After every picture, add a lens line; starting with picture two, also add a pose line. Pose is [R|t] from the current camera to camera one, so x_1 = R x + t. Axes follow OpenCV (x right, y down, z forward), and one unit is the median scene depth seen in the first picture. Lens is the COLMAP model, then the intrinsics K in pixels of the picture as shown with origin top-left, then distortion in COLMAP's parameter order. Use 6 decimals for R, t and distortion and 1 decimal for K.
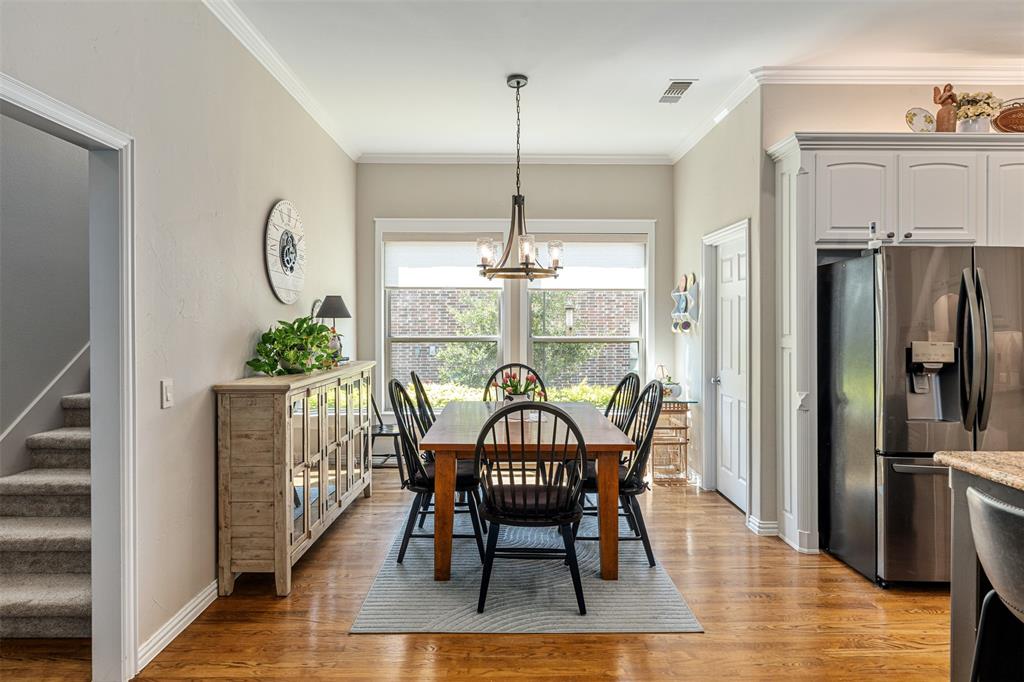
lens RADIAL K [[583.7, 0, 512.8], [0, 583.7, 320.1], [0, 0, 1]] dist [0.002034, -0.000038]
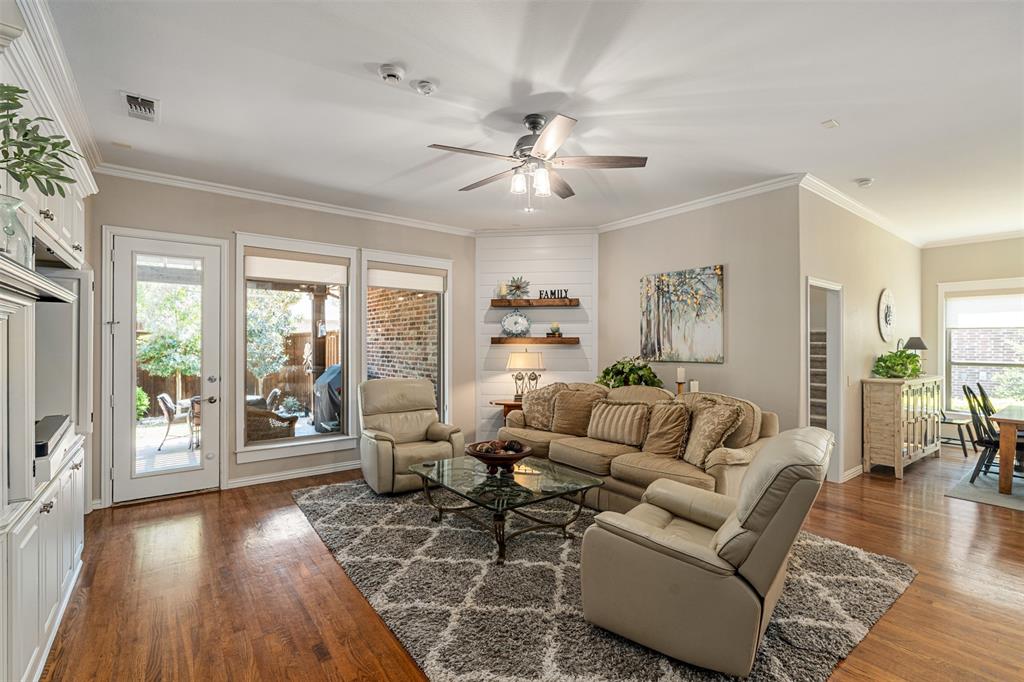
lens RADIAL K [[456.9, 0, 512.0], [0, 456.9, 341.0], [0, 0, 1]] dist [-0.008645, -0.000340]
pose [[0.595127, -0.002372, -0.803628, 0.085257], [-0.004178, 0.999973, -0.006045, -0.018674], [0.803621, 0.006955, 0.595101, -0.941611]]
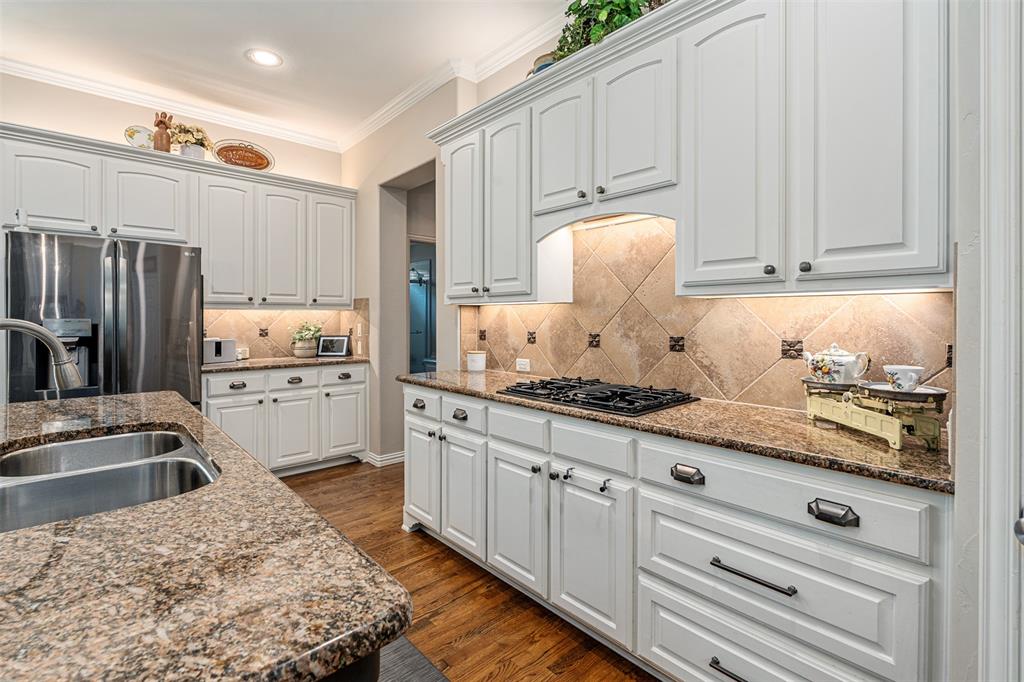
lens RADIAL K [[461.4, 0, 506.7], [0, 461.4, 318.4], [0, 0, 1]] dist [-0.003560, -0.000296]
pose [[0.750905, -0.004579, 0.660394, 0.626857], [0.003194, 0.999989, 0.003302, 0.029095], [-0.660402, -0.000371, 0.750912, -0.200864]]
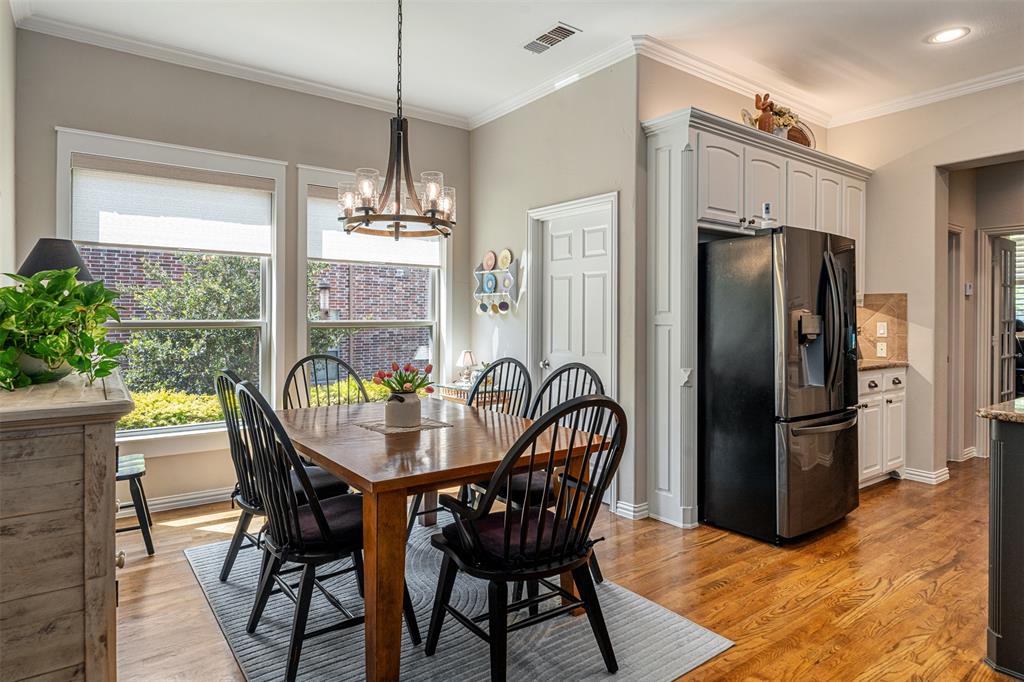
lens RADIAL K [[588.1, 0, 511.0], [0, 588.1, 314.2], [0, 0, 1]] dist [-0.001075, -0.000201]
pose [[0.808279, 0.003798, 0.588787, -0.331598], [-0.003819, 0.999992, -0.001209, 0.031553], [-0.588787, -0.001271, 0.808287, 0.351274]]
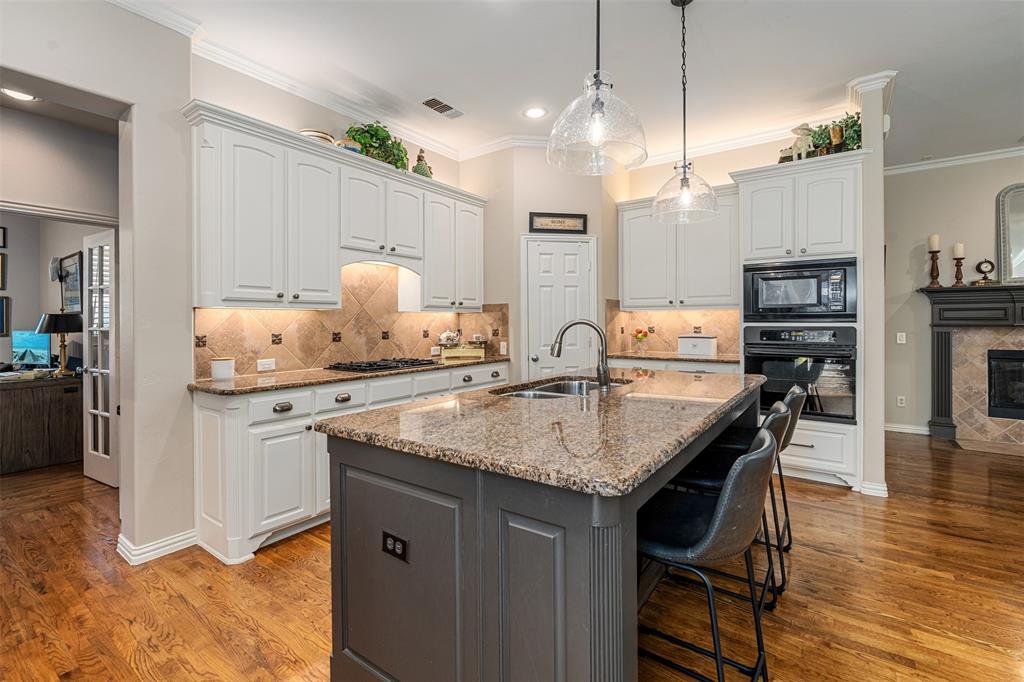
lens RADIAL K [[454.7, 0, 512.0], [0, 454.7, 322.8], [0, 0, 1]] dist [-0.000525, 0.000013]
pose [[-0.803136, 0.001325, 0.595795, 0.289355], [0.005286, 0.999974, 0.004901, 0.030943], [-0.595773, 0.007086, -0.803122, 0.790374]]
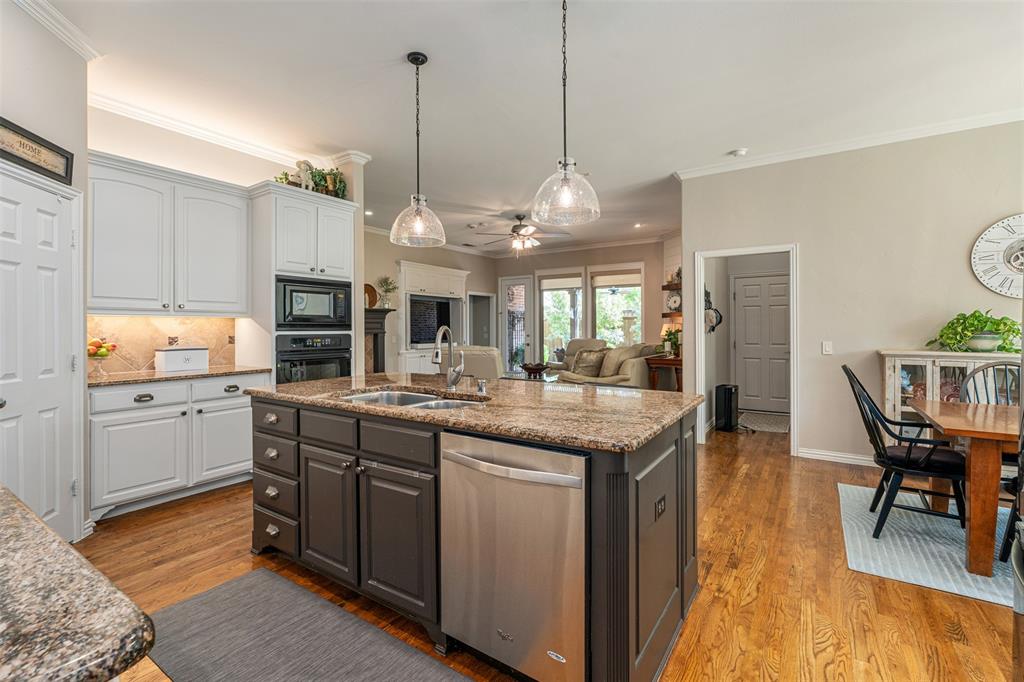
lens RADIAL K [[457.5, 0, 509.4], [0, 457.5, 323.2], [0, 0, 1]] dist [-0.004381, -0.000223]
pose [[-0.568302, -0.007083, -0.822790, 1.057016], [0.002550, 0.999943, -0.010369, 0.032365], [0.822816, -0.007991, -0.568251, 0.689531]]
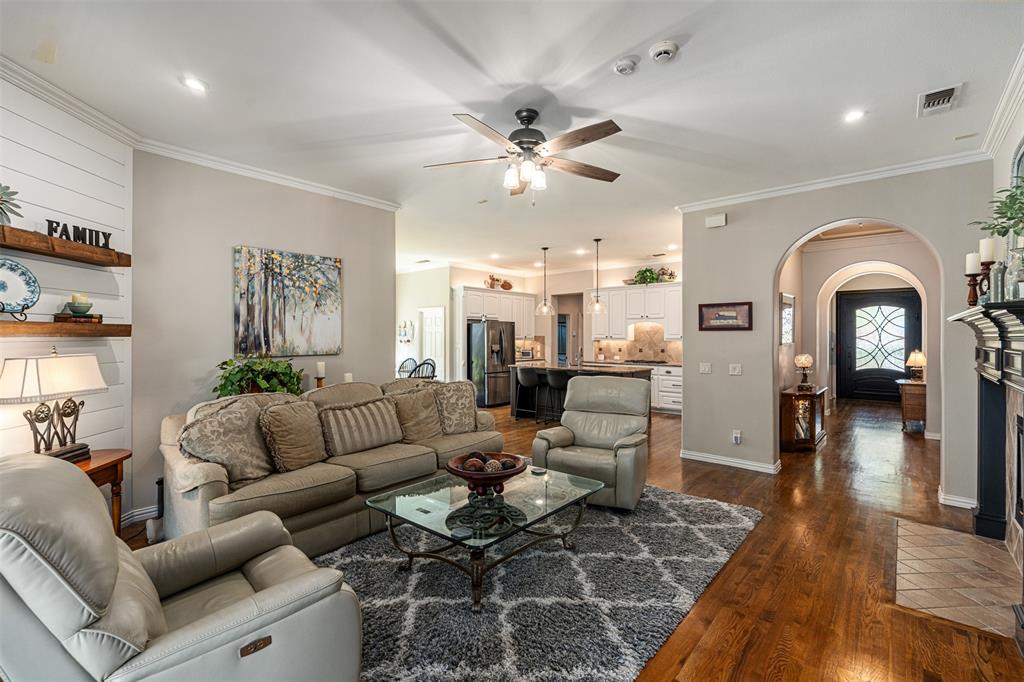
lens RADIAL K [[451.9, 0, 510.7], [0, 451.9, 331.9], [0, 0, 1]] dist [-0.001018, -0.000031]
pose [[0.664825, 0.006156, 0.746974, -1.264534], [0.001547, 0.999953, -0.009618, -0.018144], [-0.746998, 0.007550, 0.664784, -0.943805]]
